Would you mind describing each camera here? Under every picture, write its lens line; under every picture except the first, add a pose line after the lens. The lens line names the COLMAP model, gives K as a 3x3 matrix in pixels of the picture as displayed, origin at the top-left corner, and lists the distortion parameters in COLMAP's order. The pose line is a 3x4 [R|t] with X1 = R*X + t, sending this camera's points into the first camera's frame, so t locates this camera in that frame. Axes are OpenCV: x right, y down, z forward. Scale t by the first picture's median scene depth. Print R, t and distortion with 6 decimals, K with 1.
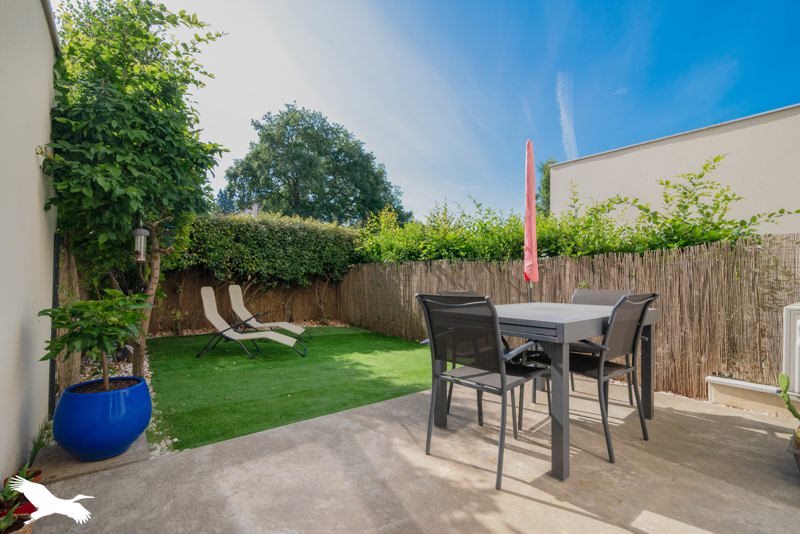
lens RADIAL K [[369.5, 0, 398.3], [0, 369.5, 270.9], [0, 0, 1]] dist [-0.000880, -0.000166]
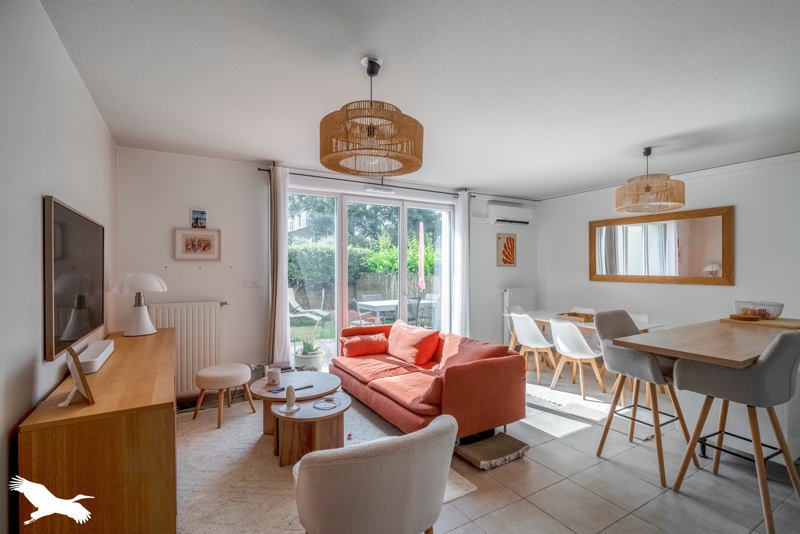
lens RADIAL K [[369.5, 0, 398.3], [0, 369.5, 270.9], [0, 0, 1]] dist [-0.000880, -0.000166]
pose [[0.991731, -0.009853, -0.127953, 0.287933], [0.012788, 0.999673, 0.022135, -0.072547], [0.127693, -0.023588, 0.991533, -0.657693]]
